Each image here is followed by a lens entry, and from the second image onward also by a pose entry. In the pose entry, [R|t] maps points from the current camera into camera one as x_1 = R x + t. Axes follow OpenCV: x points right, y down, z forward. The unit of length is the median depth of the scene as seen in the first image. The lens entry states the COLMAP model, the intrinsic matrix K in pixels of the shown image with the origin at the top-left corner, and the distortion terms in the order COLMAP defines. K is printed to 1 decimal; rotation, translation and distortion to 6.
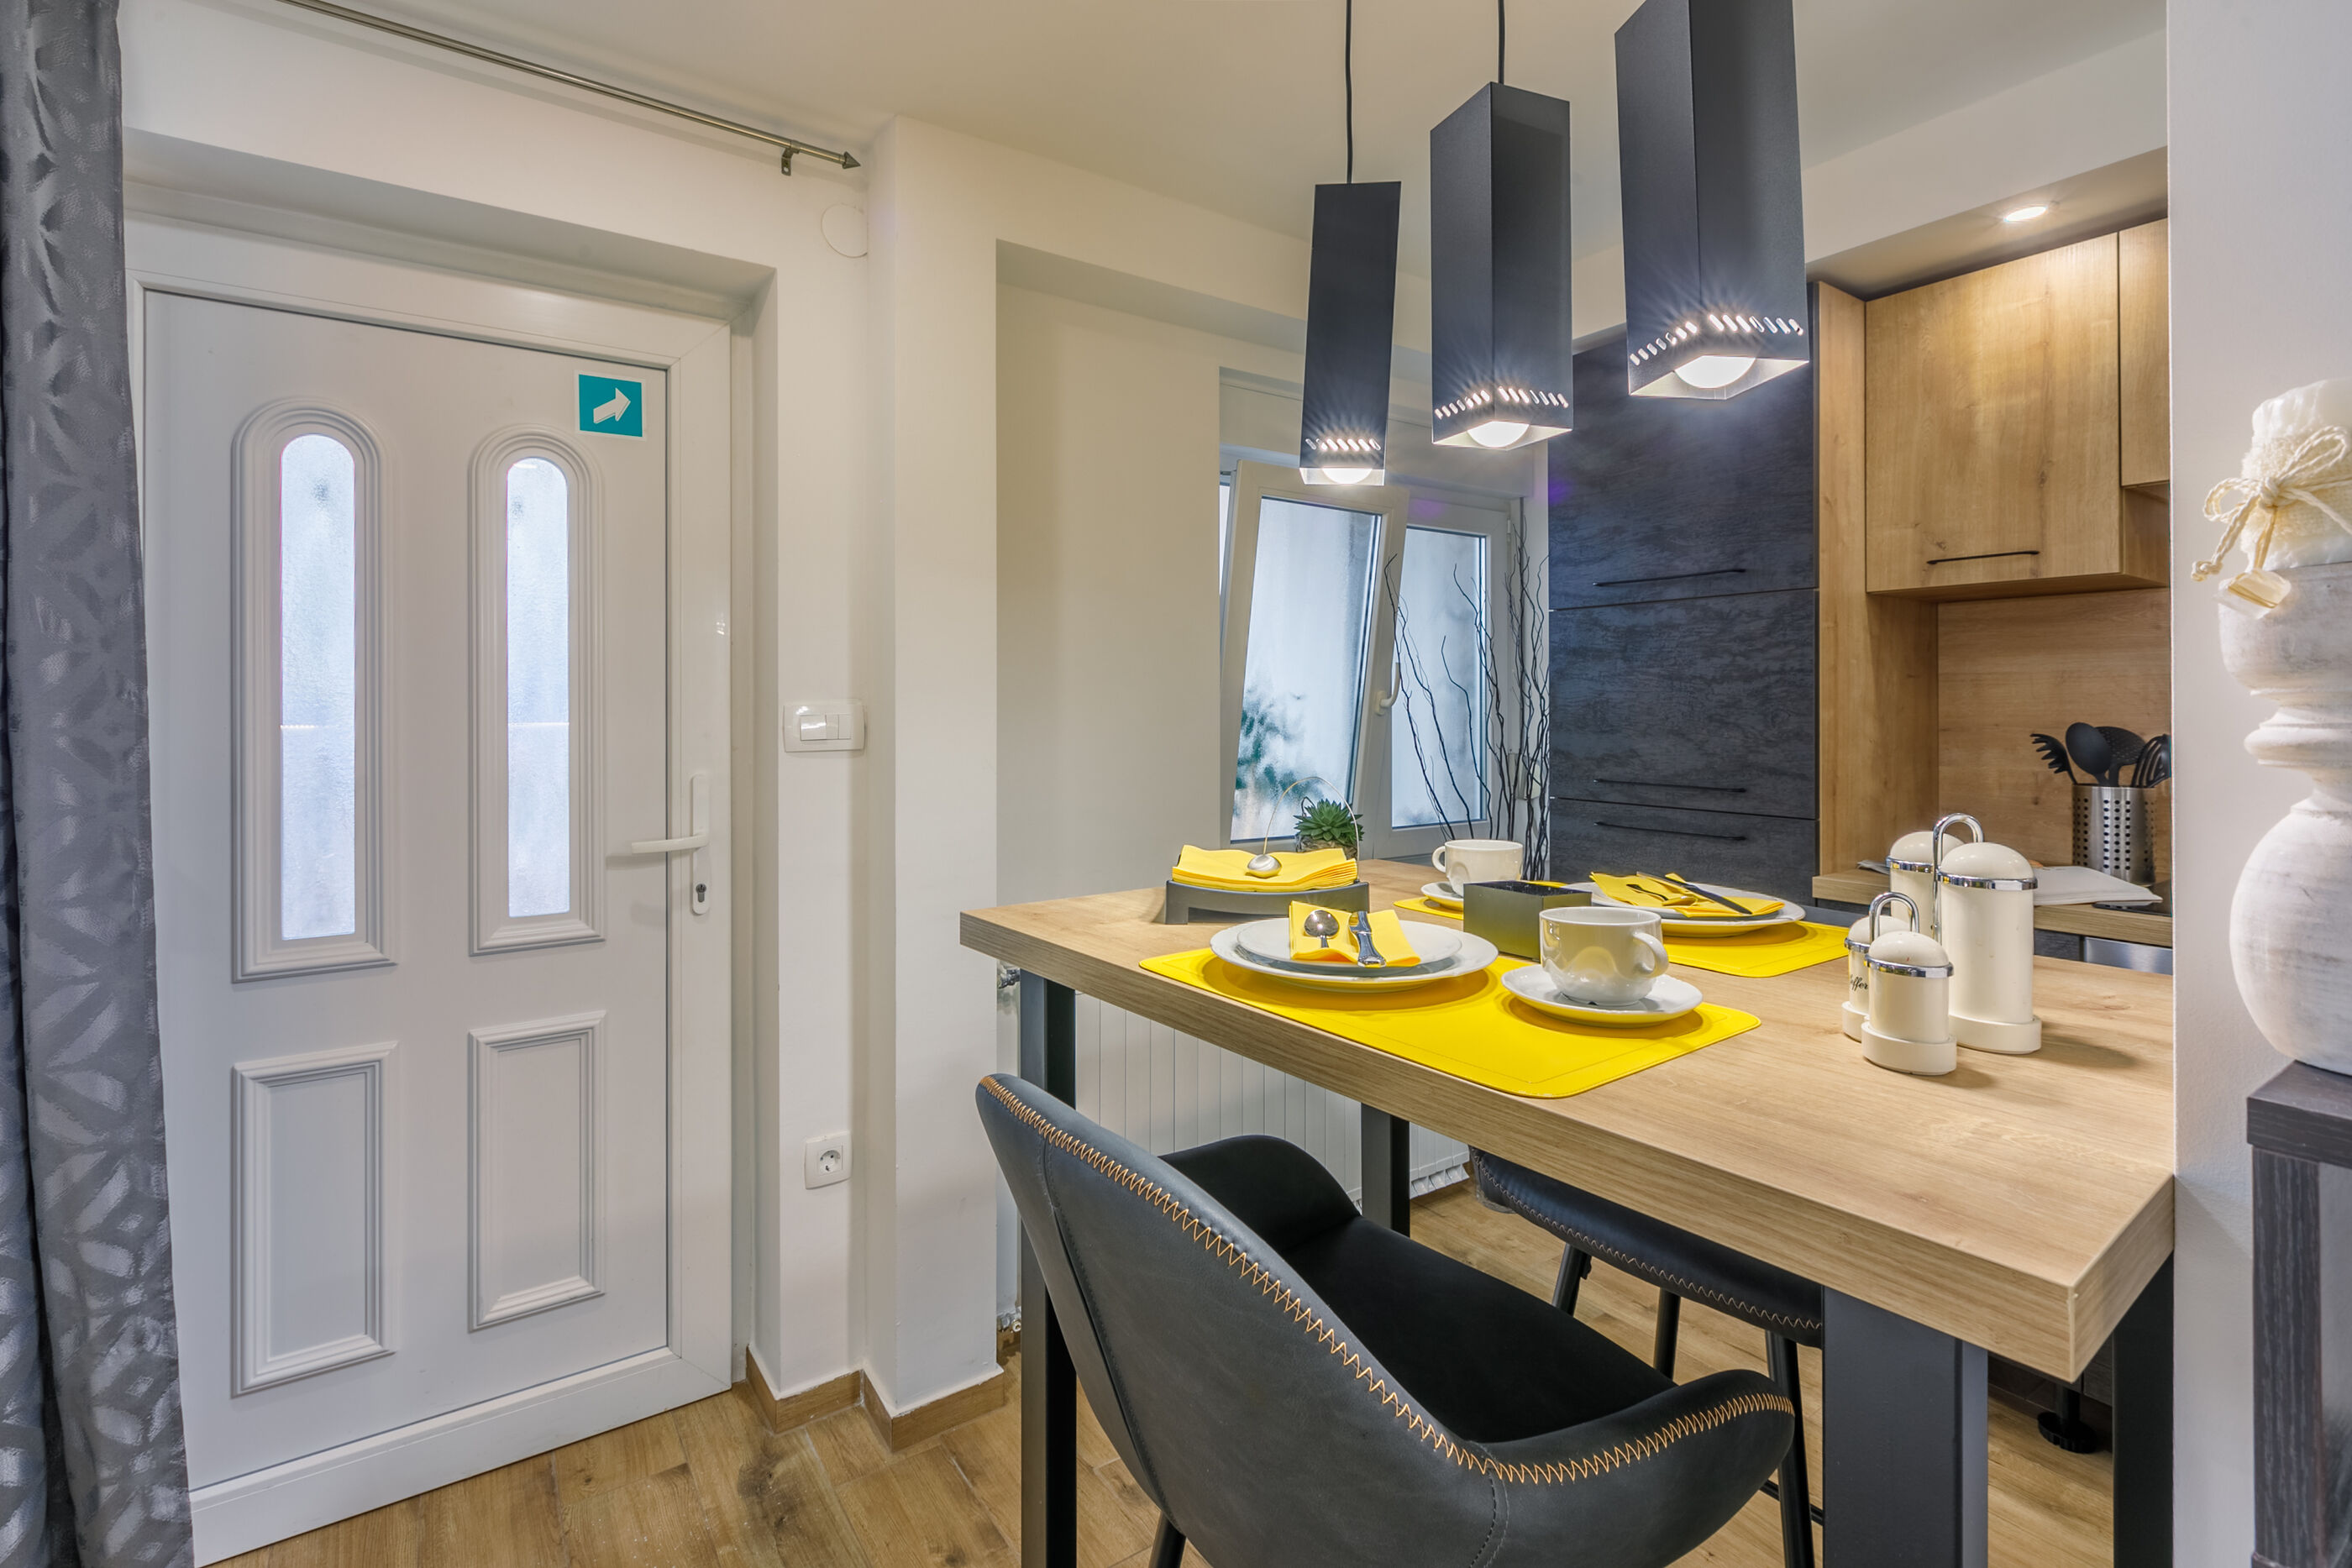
lens RADIAL K [[1055.6, 0, 1178.6], [0, 1055.6, 705.9], [0, 0, 1]] dist [0.000877, -0.001172]
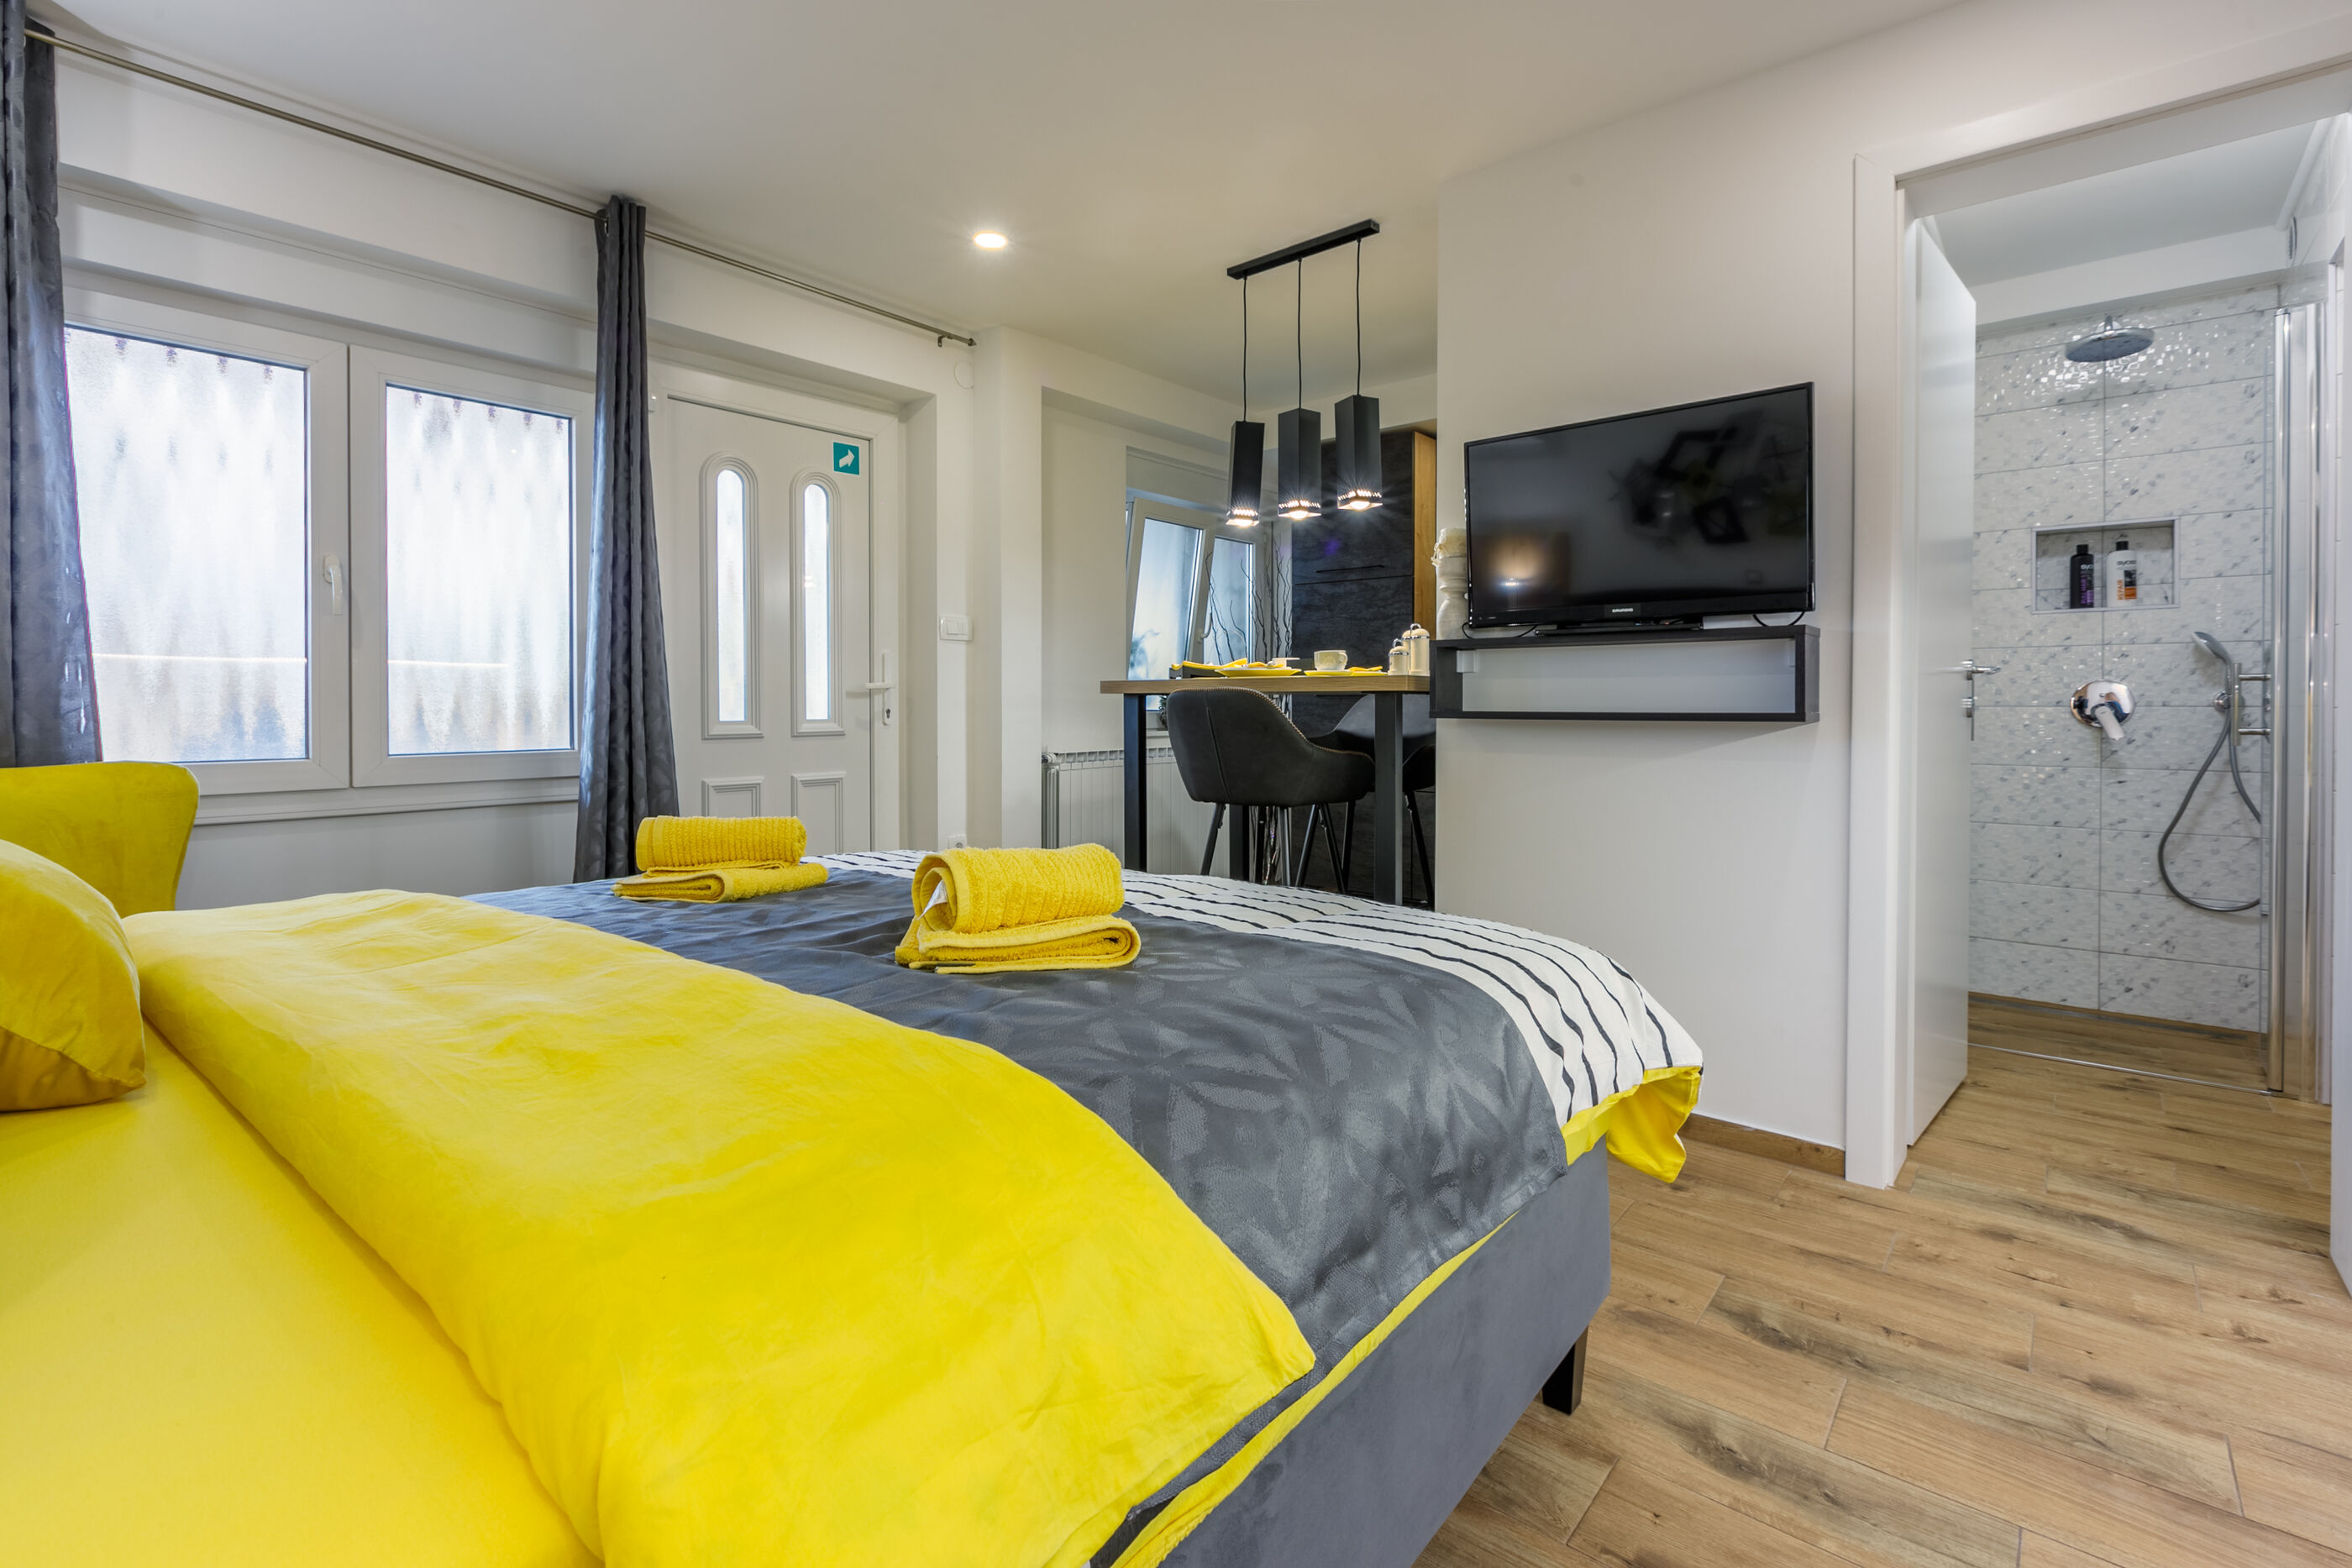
lens RADIAL K [[1055.6, 0, 1176.4], [0, 1055.6, 709.8], [0, 0, 1]] dist [0.000877, -0.001172]
pose [[0.964186, 0.000074, 0.265228, -0.451865], [-0.002314, 0.999964, 0.008132, 0.152959], [-0.265218, -0.008455, 0.964151, -0.992585]]
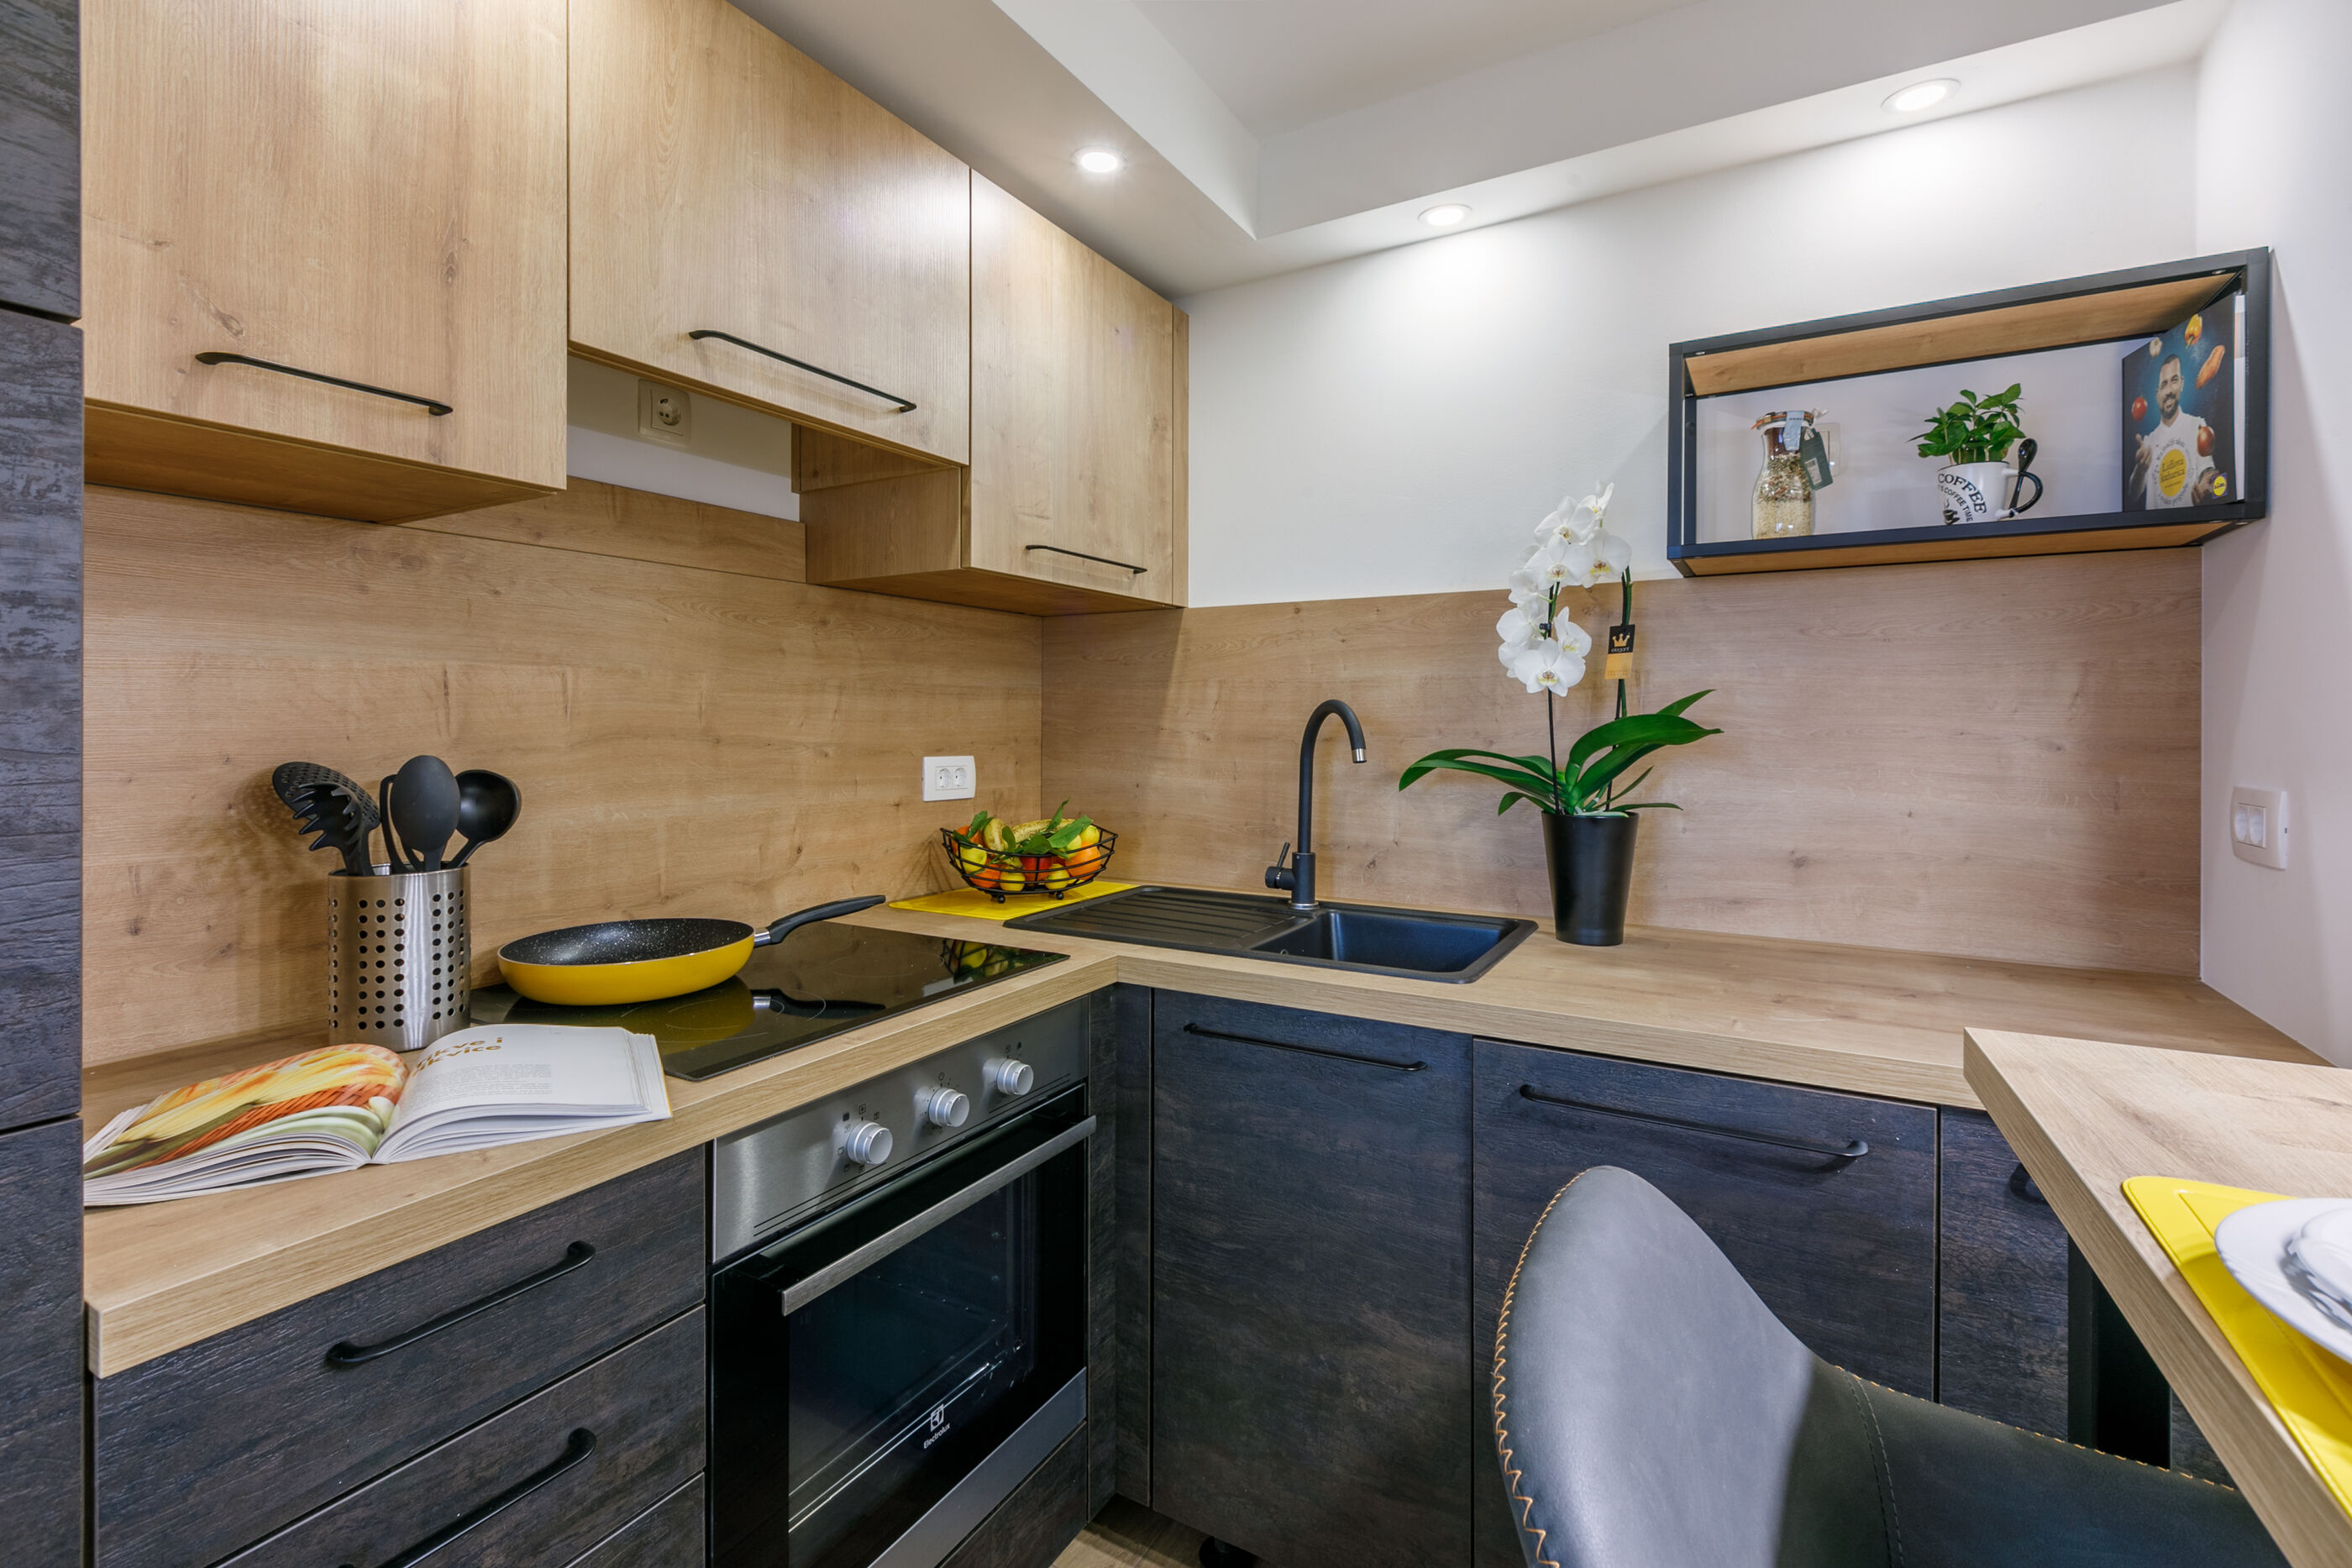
lens RADIAL K [[1055.6, 0, 1161.1], [0, 1055.6, 727.9], [0, 0, 1]] dist [0.000877, -0.001172]
pose [[-0.416925, -0.005465, 0.908924, 0.224118], [-0.000201, 0.999982, 0.005920, -0.001221], [-0.908941, 0.002286, -0.416919, 0.899445]]
